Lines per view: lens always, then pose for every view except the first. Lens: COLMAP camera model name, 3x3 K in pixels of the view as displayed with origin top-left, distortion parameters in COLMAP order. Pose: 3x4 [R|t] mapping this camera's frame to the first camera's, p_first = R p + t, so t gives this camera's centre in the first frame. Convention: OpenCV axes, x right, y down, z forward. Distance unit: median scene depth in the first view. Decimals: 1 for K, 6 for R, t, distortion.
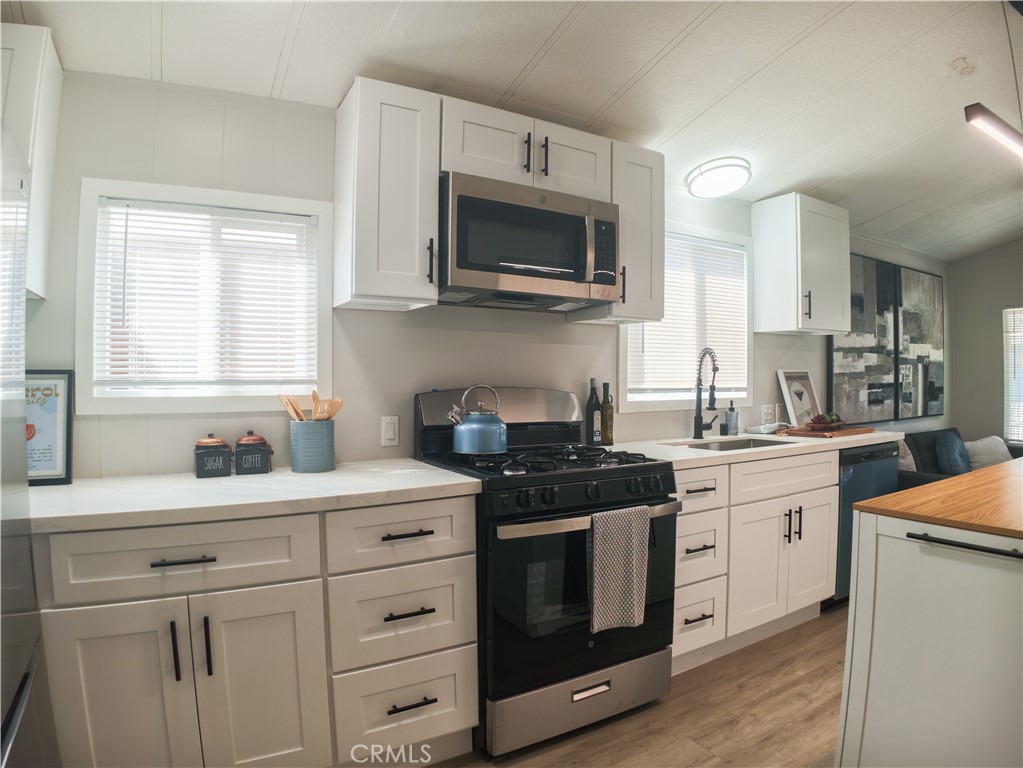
lens RADIAL K [[594.0, 0, 511.5], [0, 594.0, 384.0], [0, 0, 1]] dist [-0.117571, 0.003575]
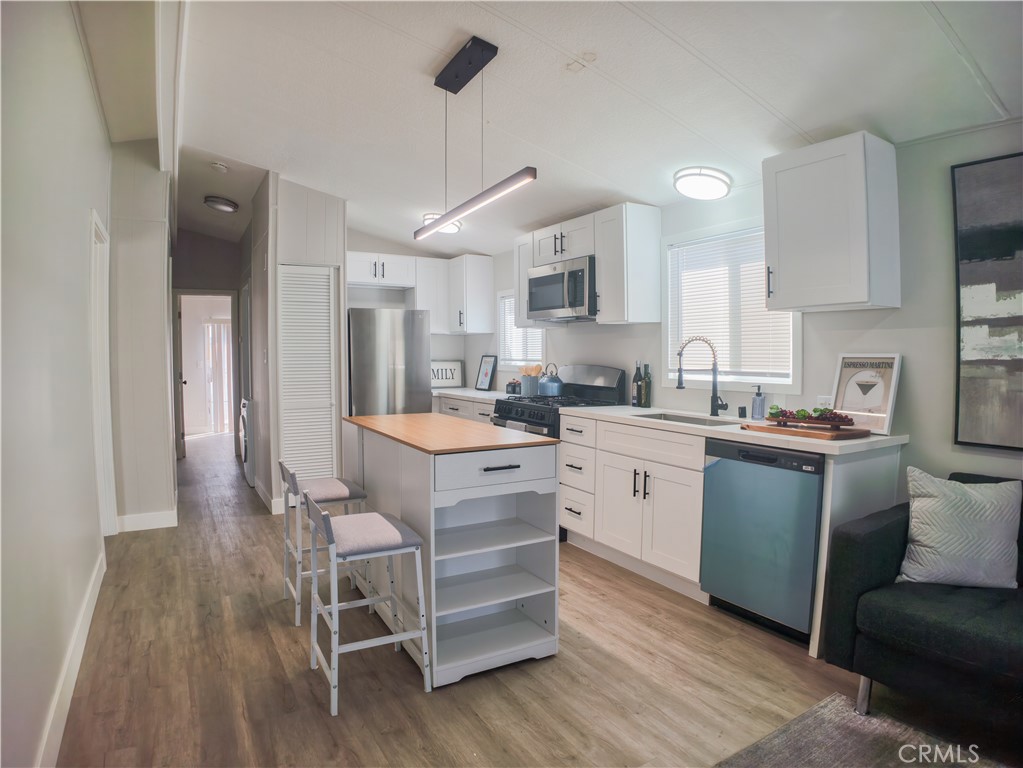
lens RADIAL K [[594.0, 0, 511.5], [0, 594.0, 384.0], [0, 0, 1]] dist [-0.117571, 0.003575]
pose [[0.005836, 0.049090, -0.998777, 2.148485], [-0.015855, 0.998673, 0.048992, -0.025633], [0.999857, 0.015550, 0.006606, 0.899171]]
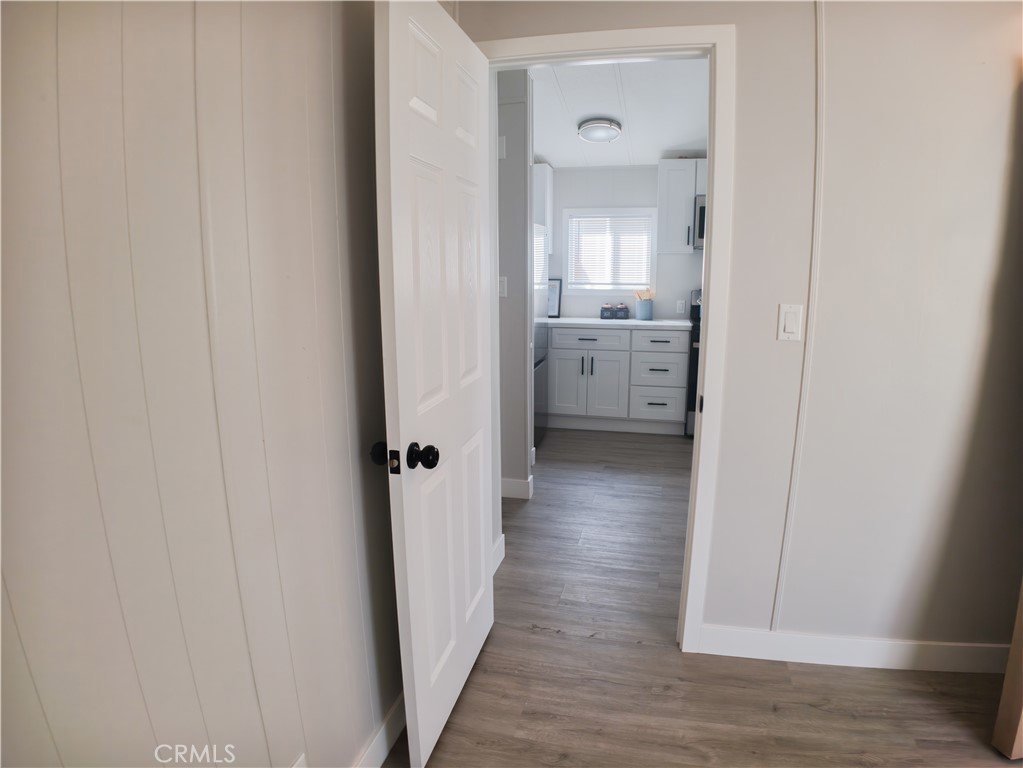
lens RADIAL K [[586.6, 0, 511.5], [0, 586.6, 384.0], [0, 0, 1]] dist [-0.147530, 0.020007]
pose [[0.714161, 0.135794, -0.686683, 0.995079], [-0.005684, 0.982095, 0.188302, -0.049026], [0.699958, -0.130575, 0.702146, -1.173541]]
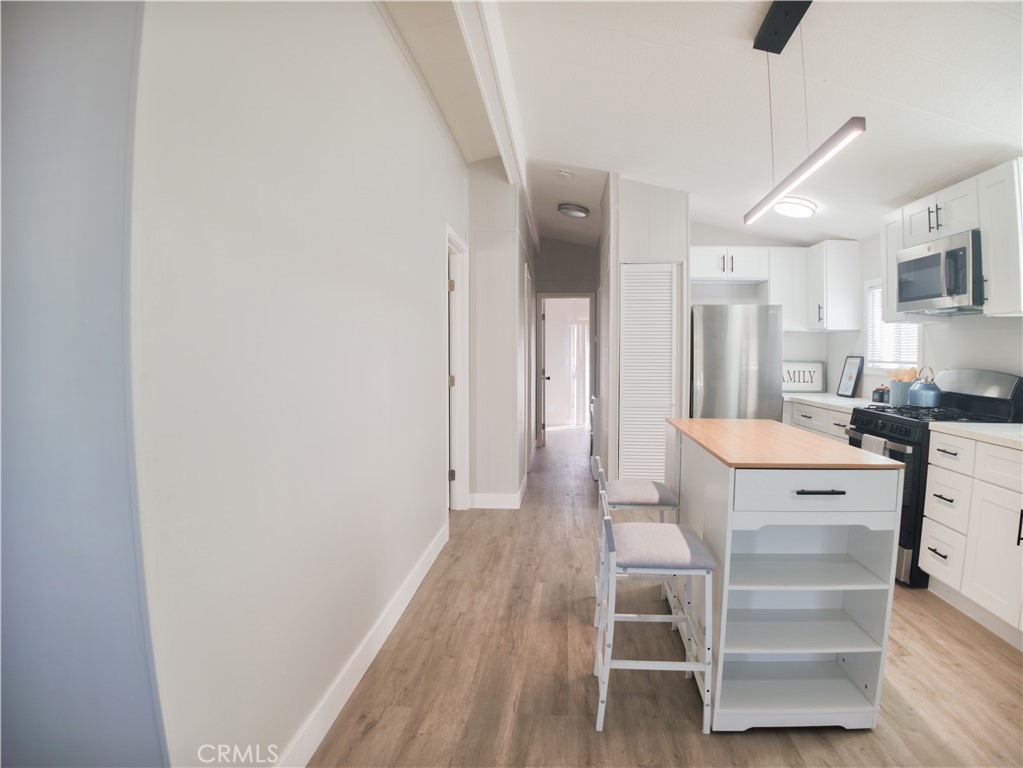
lens RADIAL K [[594.0, 0, 511.5], [0, 594.0, 384.0], [0, 0, 1]] dist [-0.117571, 0.003575]
pose [[-0.572627, 0.039276, -0.818875, 2.026670], [-0.016228, 0.998113, 0.059221, -0.023110], [0.819655, 0.047200, -0.570909, 0.994678]]
